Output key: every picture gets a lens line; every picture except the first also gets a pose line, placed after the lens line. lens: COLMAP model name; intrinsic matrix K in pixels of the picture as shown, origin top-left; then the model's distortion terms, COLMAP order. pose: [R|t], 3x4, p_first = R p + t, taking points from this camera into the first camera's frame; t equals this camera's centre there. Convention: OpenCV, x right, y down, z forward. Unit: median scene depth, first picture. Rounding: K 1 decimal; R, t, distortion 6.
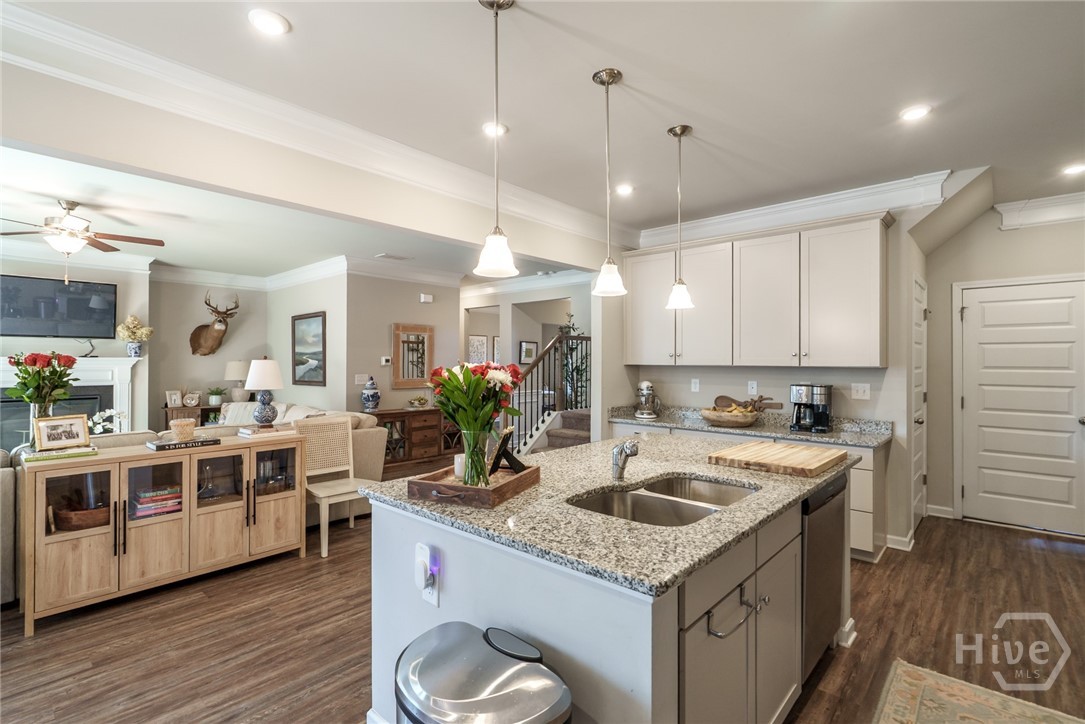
lens RADIAL K [[508.5, 0, 541.6], [0, 508.5, 359.7], [0, 0, 1]] dist [0.001198, 0.000946]
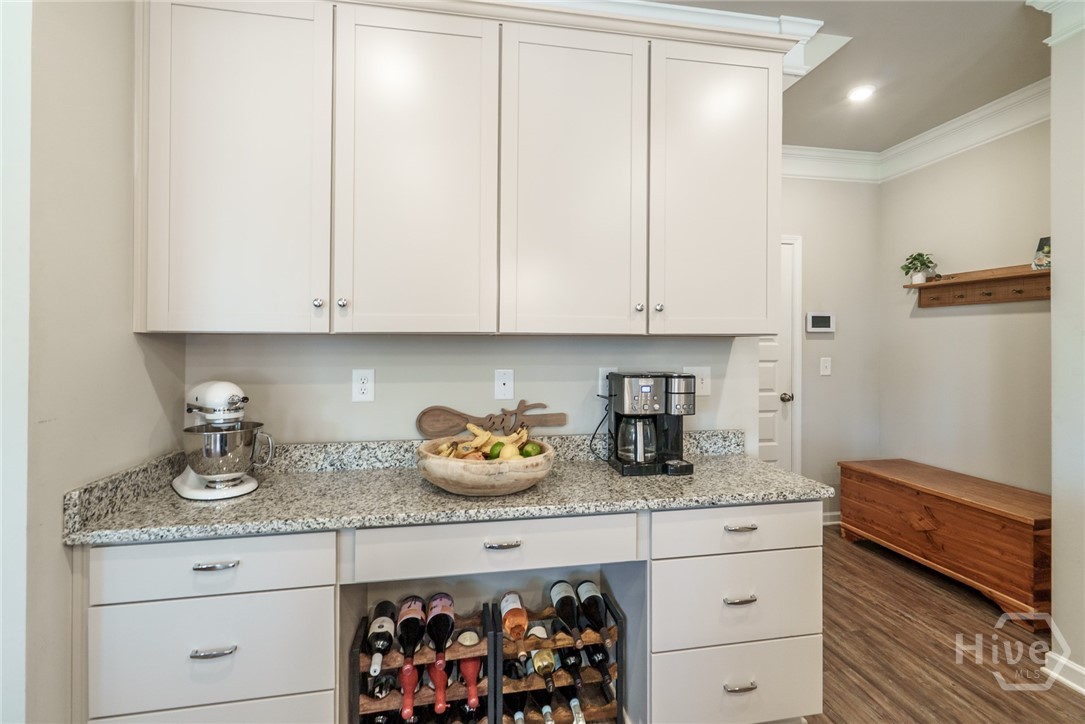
lens RADIAL K [[499.2, 0, 546.6], [0, 499.2, 342.7], [0, 0, 1]] dist [0.000959, 0.001068]
pose [[0.606379, -0.002052, 0.795173, 0.084801], [-0.001358, 0.999993, 0.003616, 0.016745], [-0.795174, -0.003273, 0.606372, 0.710029]]
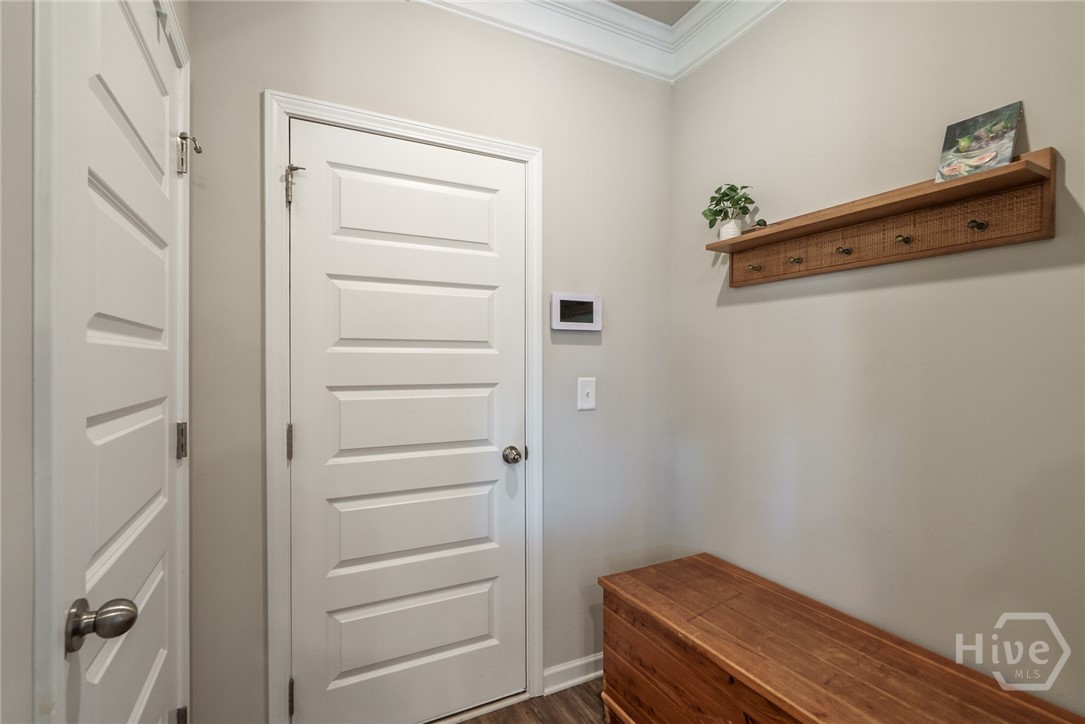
lens RADIAL K [[494.7, 0, 542.5], [0, 494.7, 362.0], [0, 0, 1]] dist [-0.004092, 0.000028]
pose [[0.358629, -0.001981, 0.933478, 0.574183], [0.000162, 0.999998, 0.002060, 0.028523], [-0.933480, -0.000588, 0.358628, 0.719143]]
